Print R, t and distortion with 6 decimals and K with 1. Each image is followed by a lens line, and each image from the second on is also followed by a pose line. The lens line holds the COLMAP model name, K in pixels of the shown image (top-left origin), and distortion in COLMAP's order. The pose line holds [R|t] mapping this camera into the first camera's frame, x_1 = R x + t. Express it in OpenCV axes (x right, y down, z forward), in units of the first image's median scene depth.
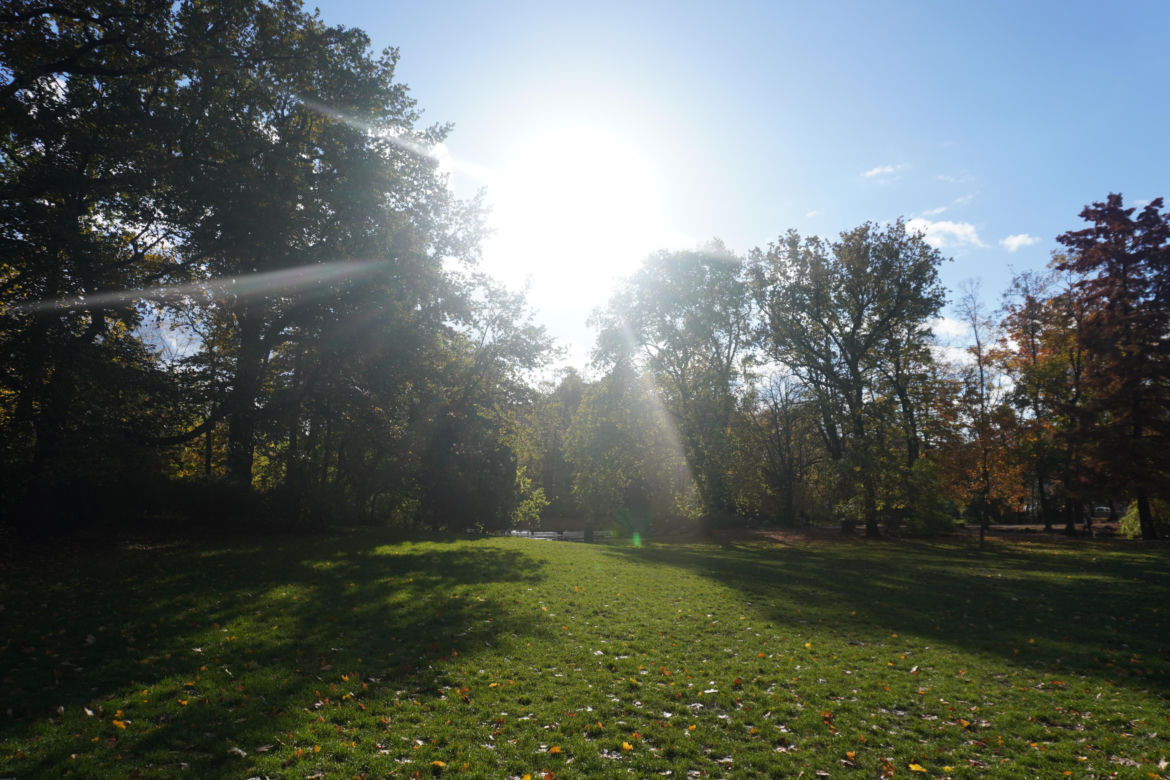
lens RADIAL K [[762.9, 0, 594.0], [0, 762.9, 374.9], [0, 0, 1]] dist [-0.072709, 0.031000]
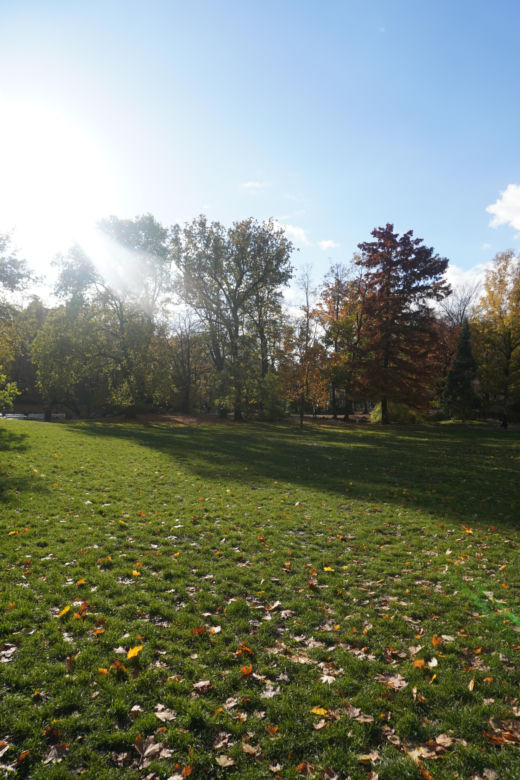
lens RADIAL K [[508.6, 0, 257.1], [0, 508.6, 386.2], [0, 0, 1]] dist [-0.072709, 0.031000]
pose [[0.921521, 0.031719, 0.387030, -0.064990], [-0.087591, 0.987952, 0.127588, 0.018710], [-0.378321, -0.151476, 0.913197, 0.087869]]
